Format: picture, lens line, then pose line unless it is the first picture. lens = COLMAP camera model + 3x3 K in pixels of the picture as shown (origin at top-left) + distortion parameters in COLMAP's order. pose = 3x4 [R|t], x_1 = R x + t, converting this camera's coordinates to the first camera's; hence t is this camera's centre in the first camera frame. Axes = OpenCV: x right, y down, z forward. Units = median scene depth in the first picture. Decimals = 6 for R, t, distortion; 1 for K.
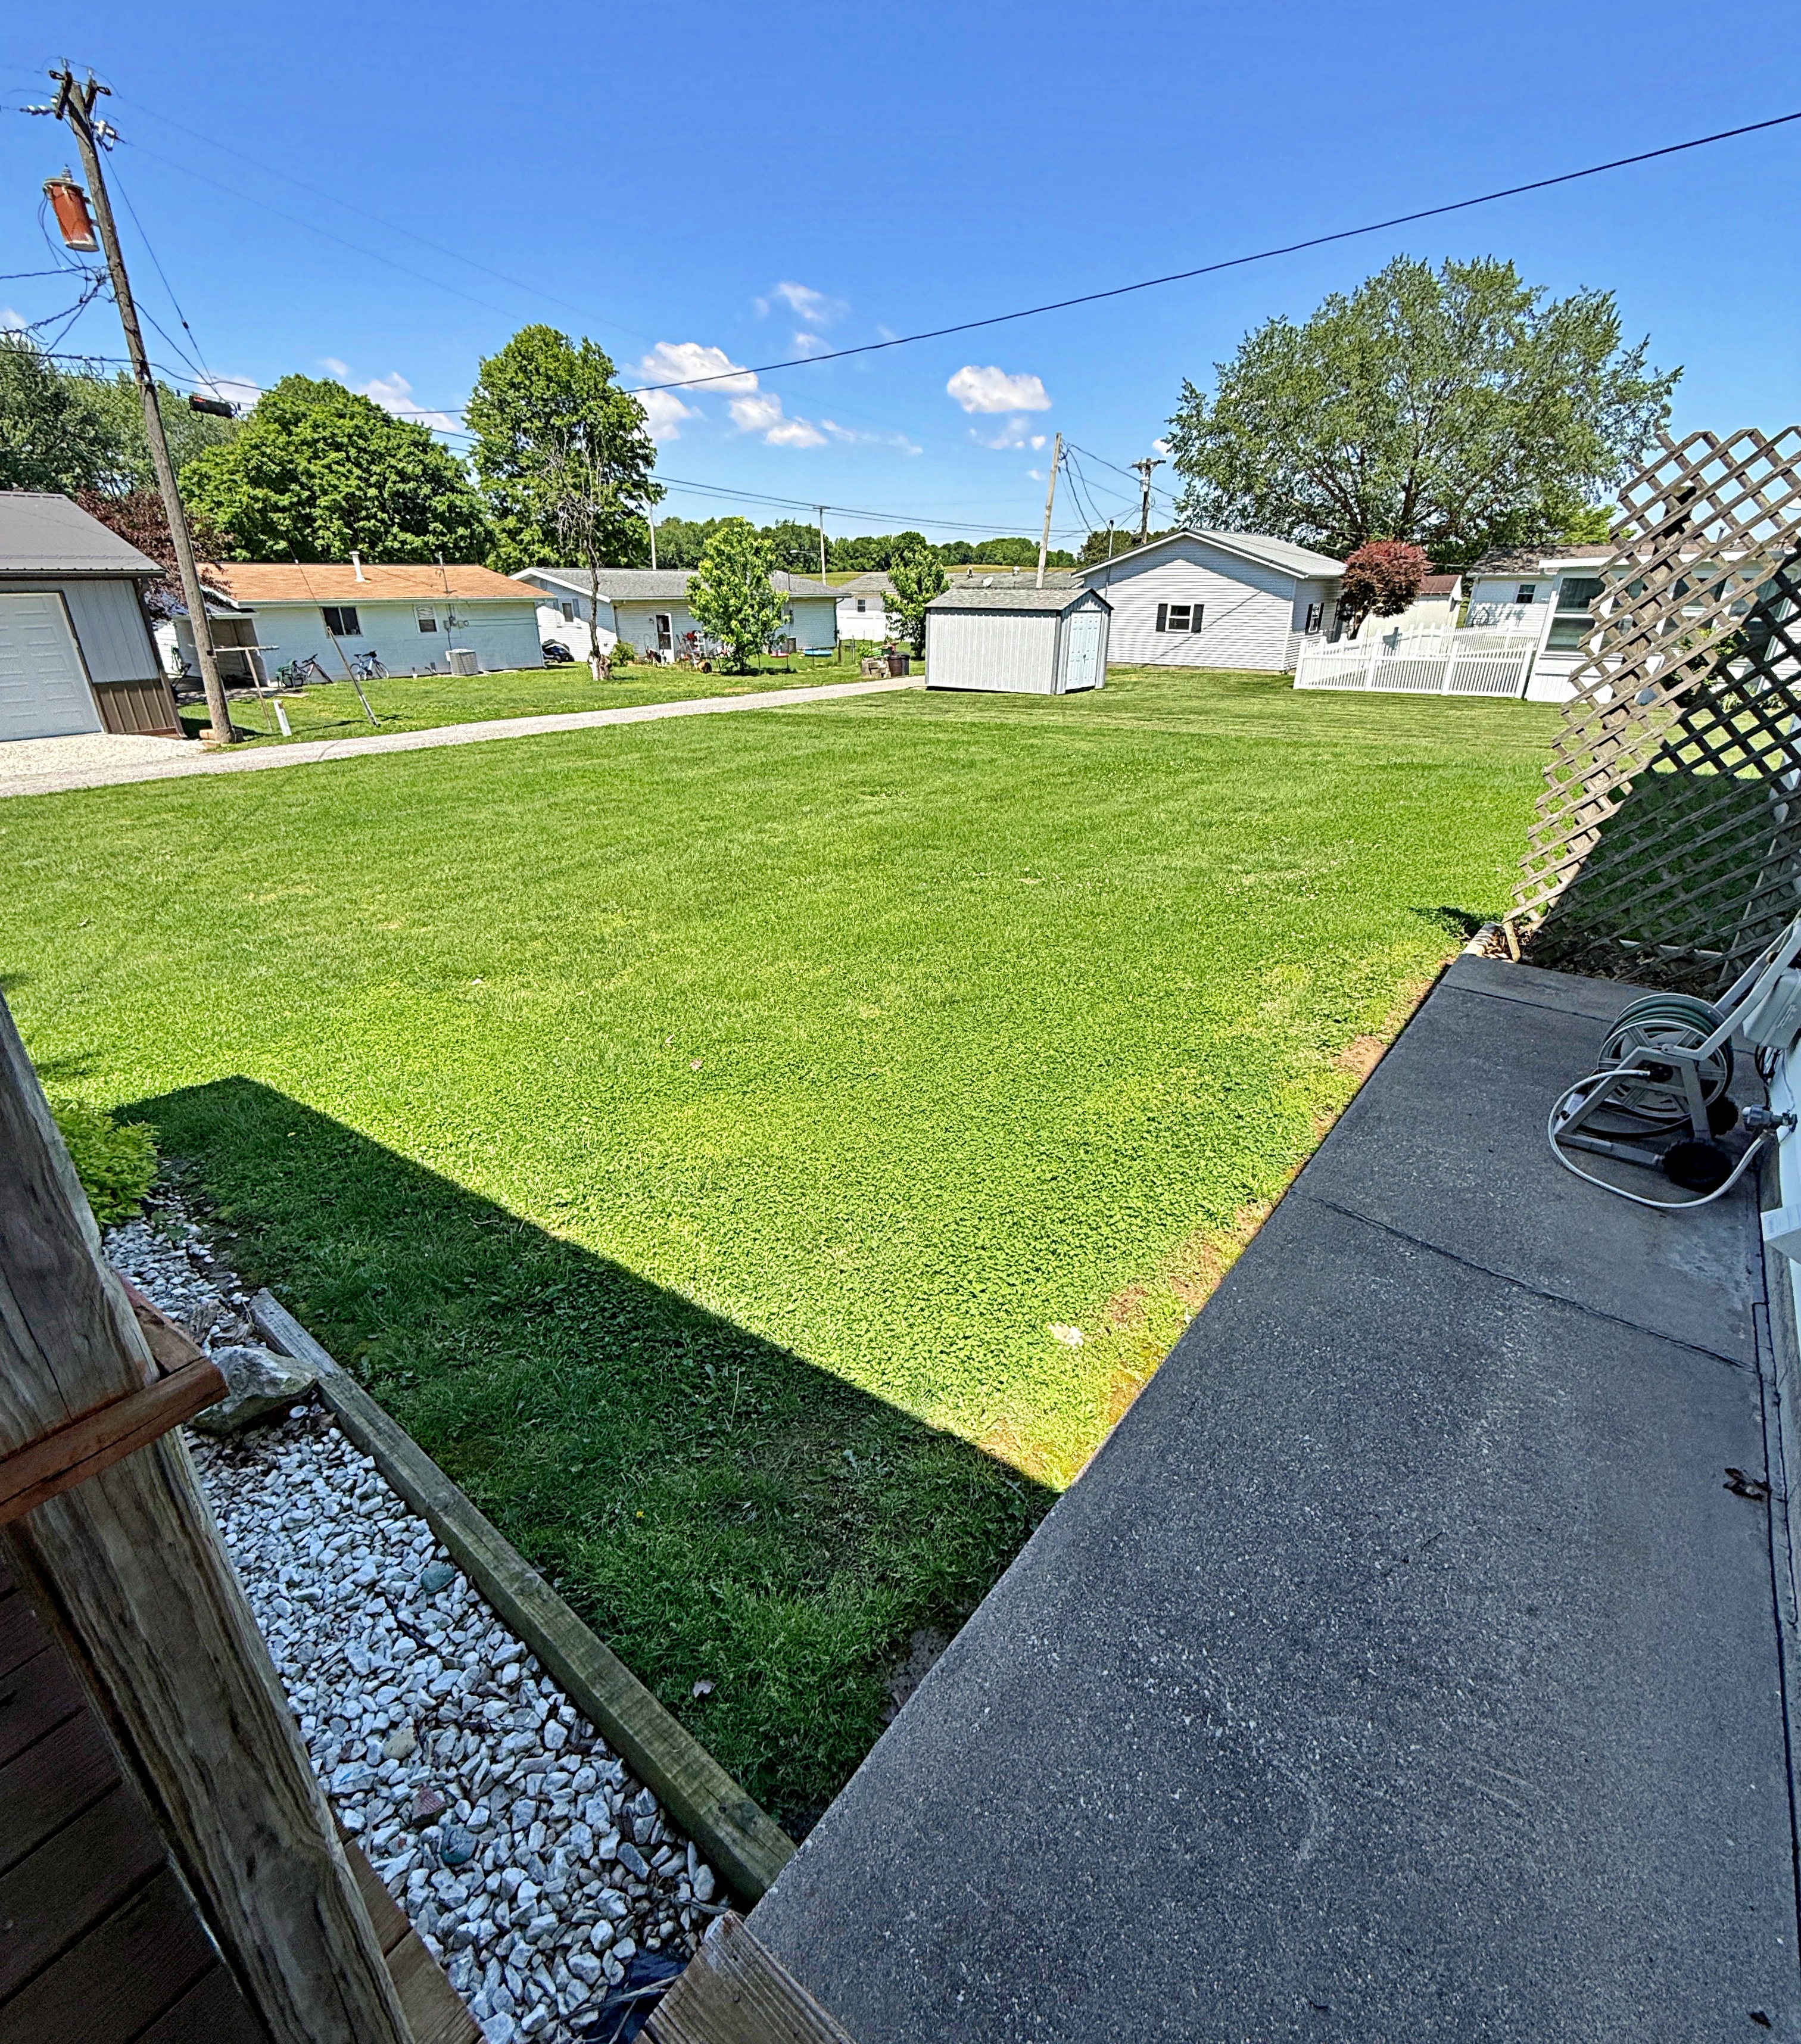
lens RADIAL K [[957.6, 0, 894.6], [0, 957.6, 999.8], [0, 0, 1]] dist [-0.004836, 0.000092]
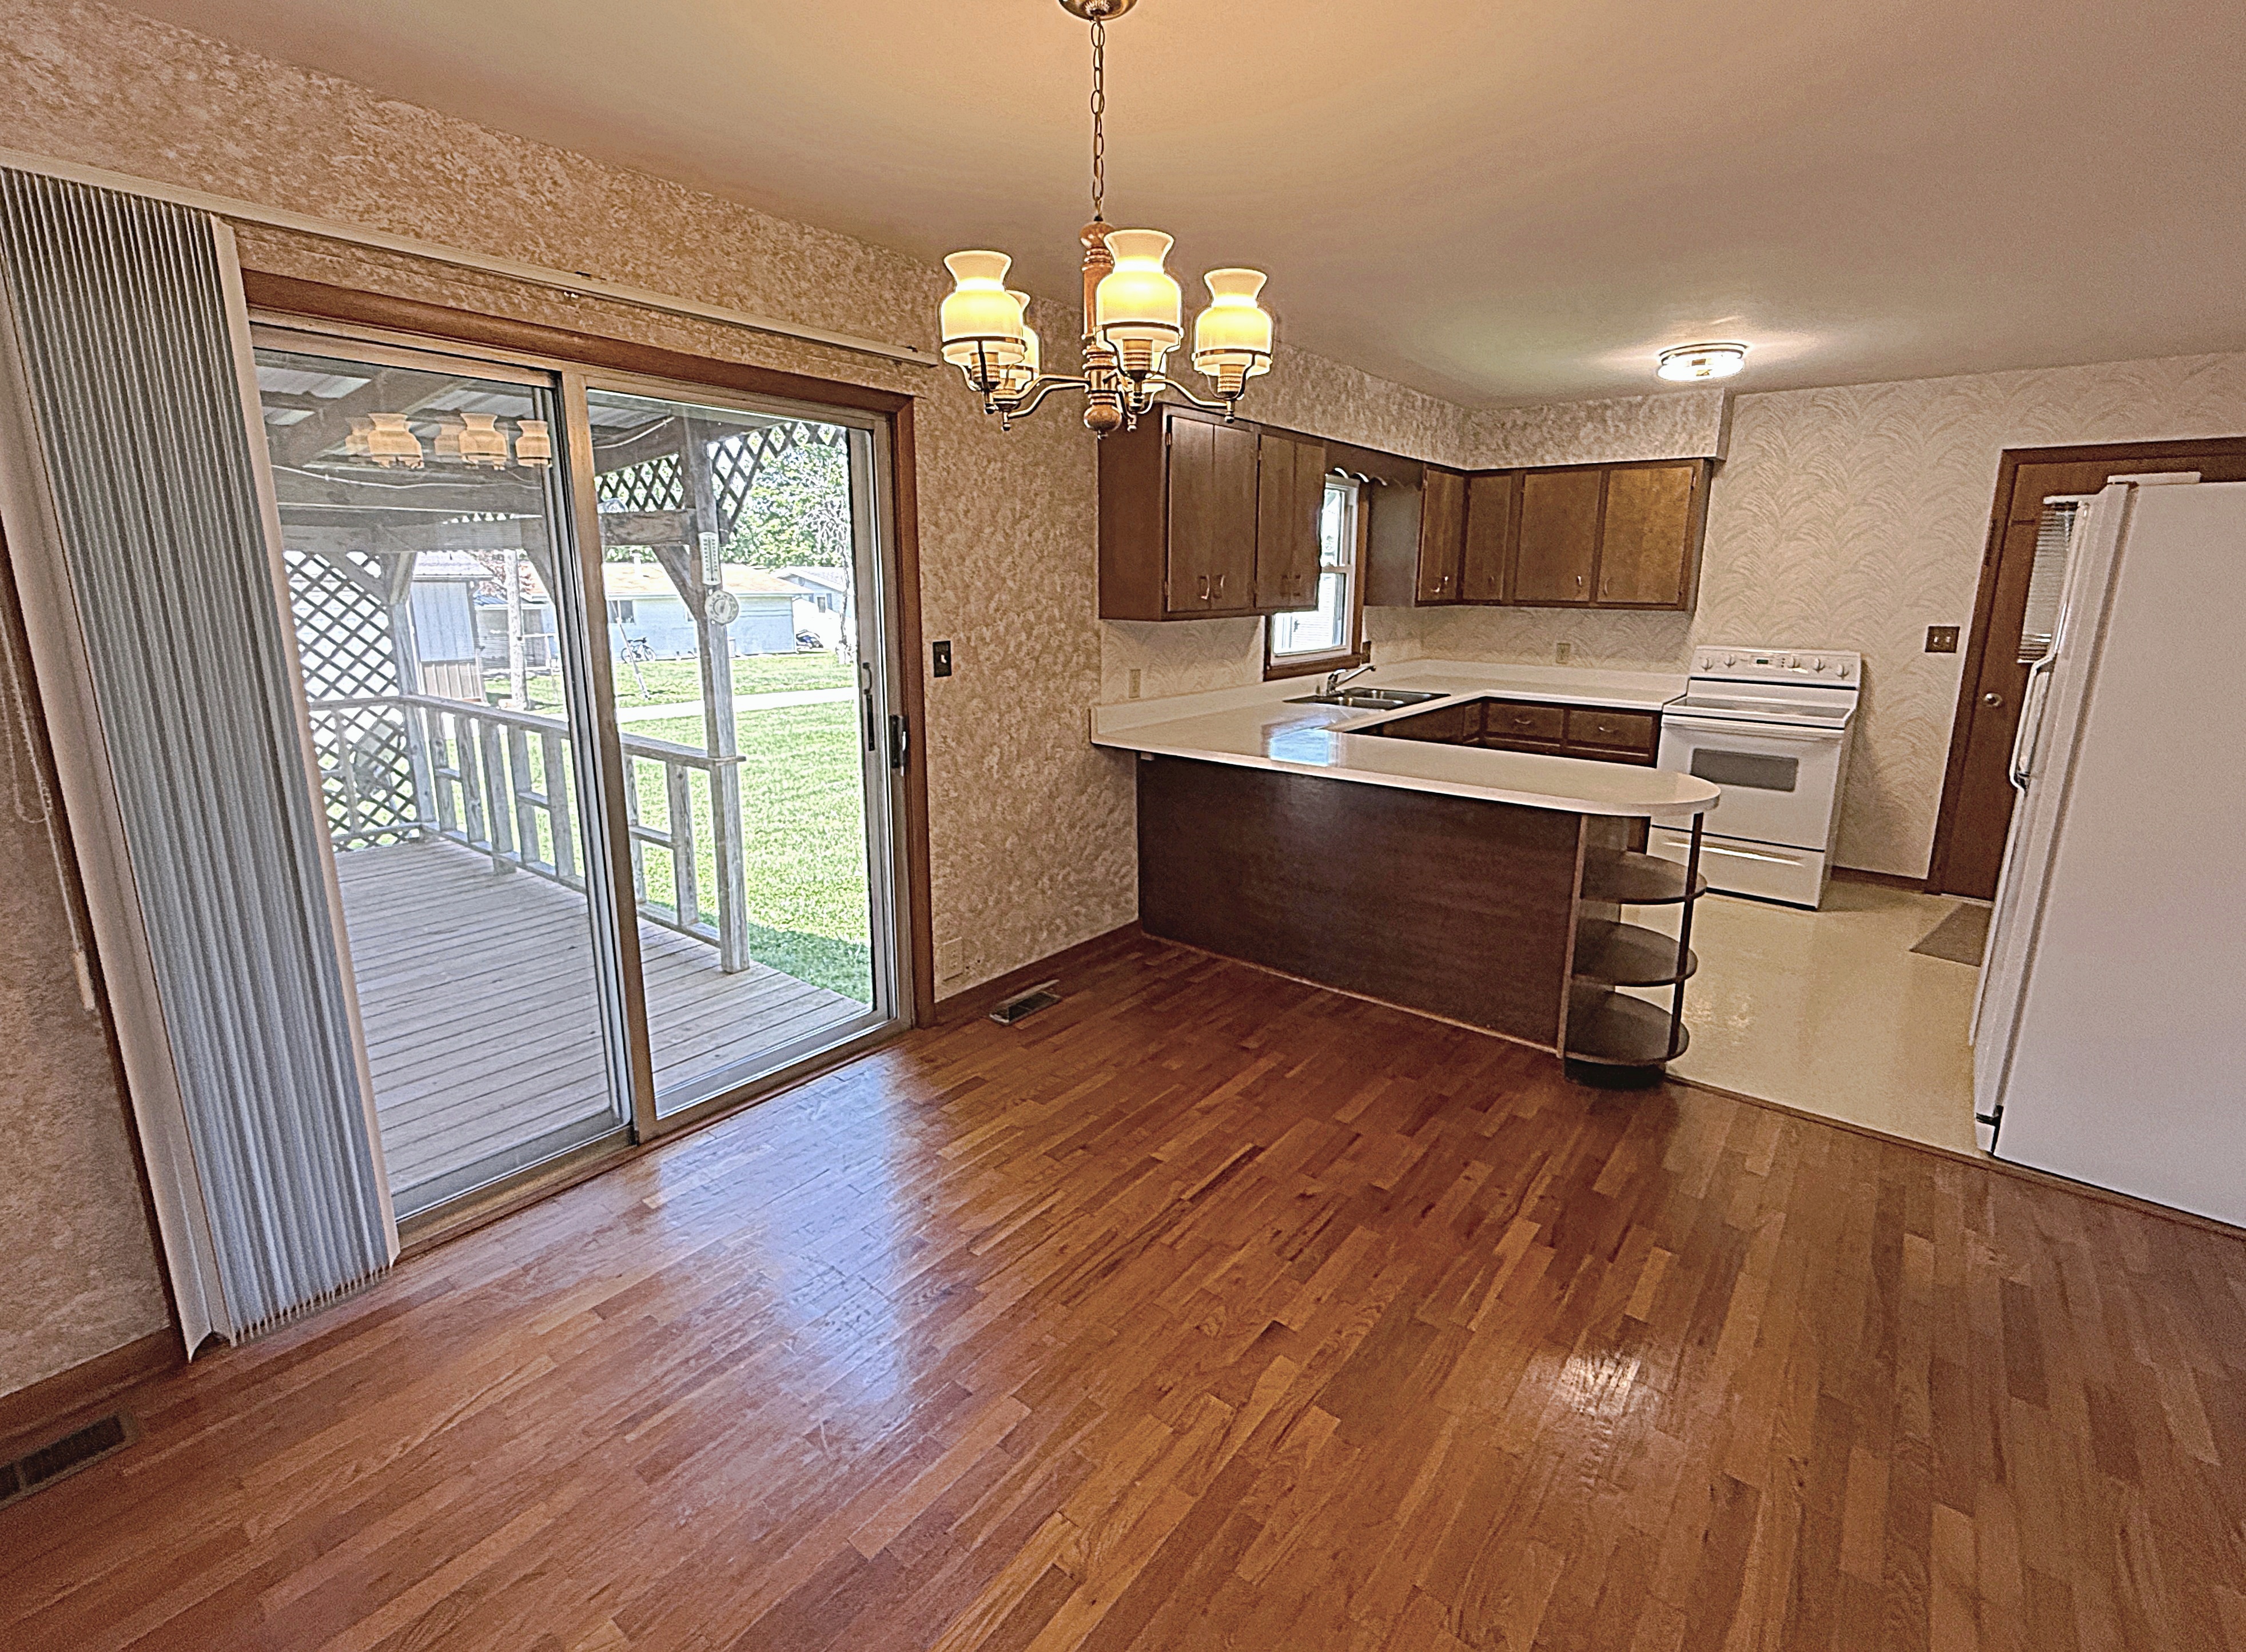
lens RADIAL K [[995.2, 0, 1158.0], [0, 995.2, 786.5], [0, 0, 1]] dist [-0.001248, 0.001125]
pose [[0.999863, 0.007983, 0.014470, 0.046385], [-0.004897, 0.979383, -0.201955, 0.044301], [-0.015784, 0.201856, 0.979288, -0.129751]]
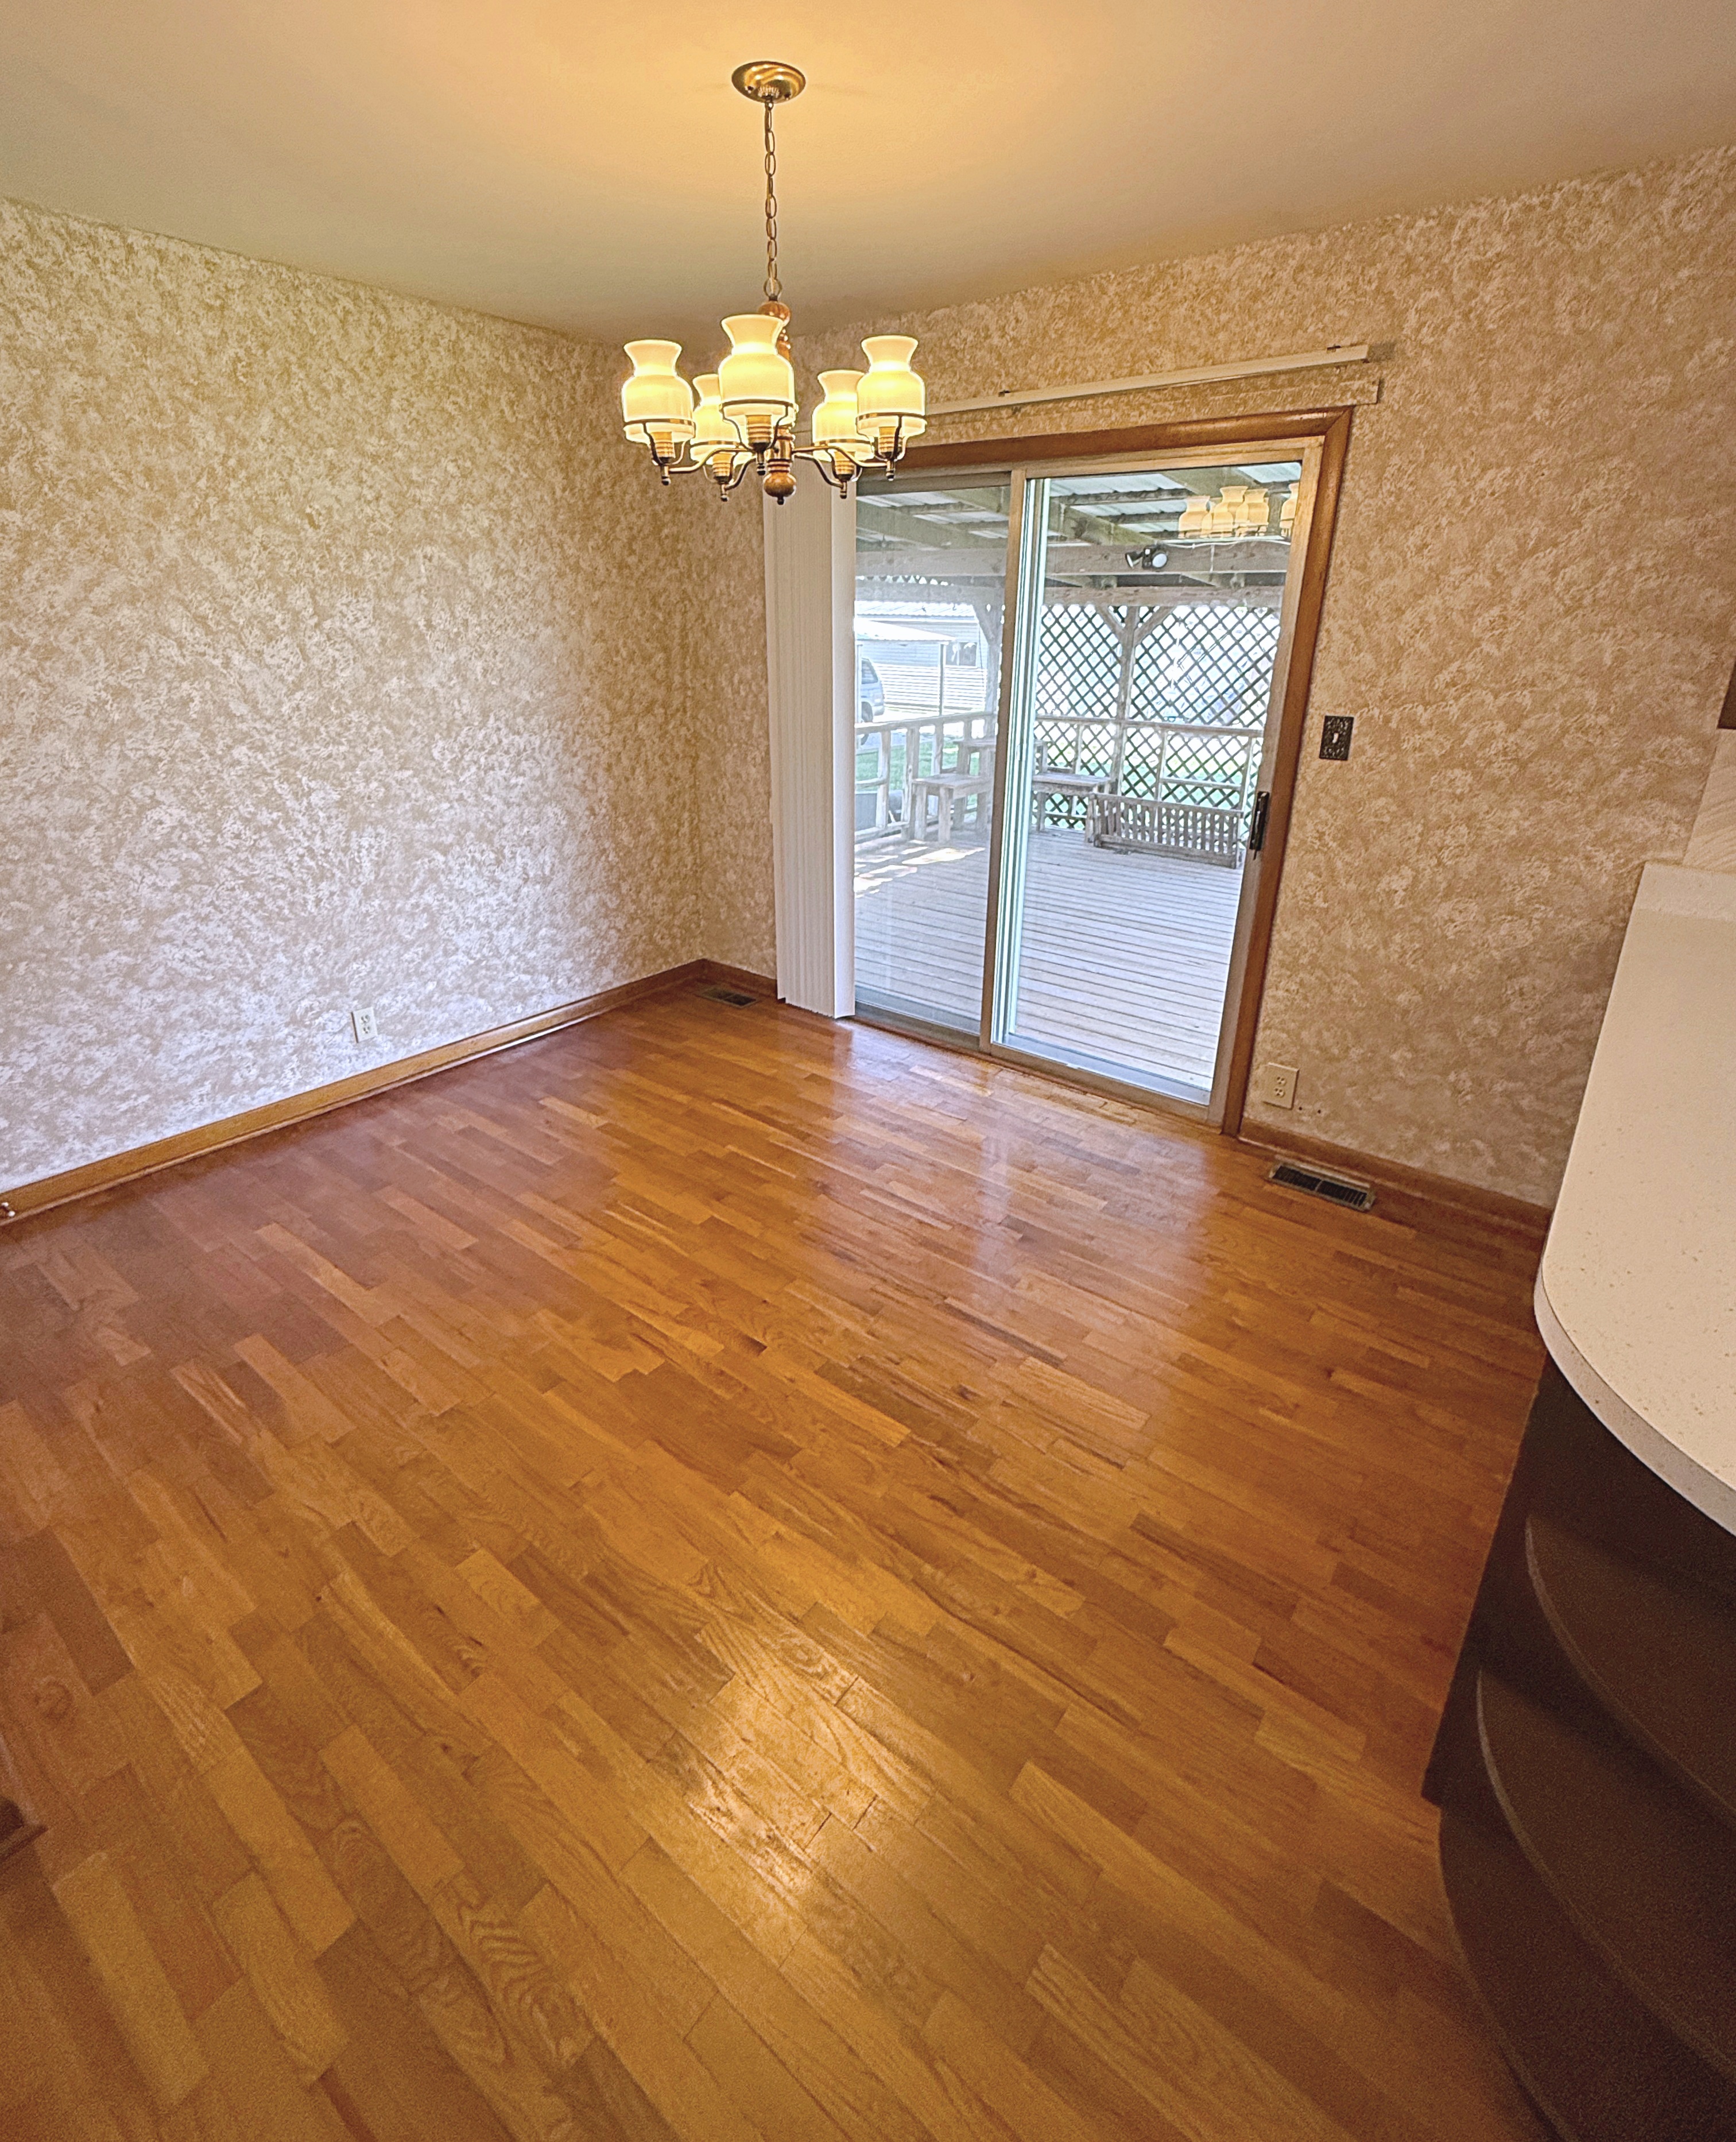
lens RADIAL K [[1014.9, 0, 864.8], [0, 1014.9, 980.9], [0, 0, 1]] dist [0.002155, -0.001456]
pose [[0.001717, 0.344312, -0.938854, 0.126689], [-0.410396, 0.856391, 0.313320, 0.012856], [0.911906, 0.384763, 0.142775, -0.061642]]
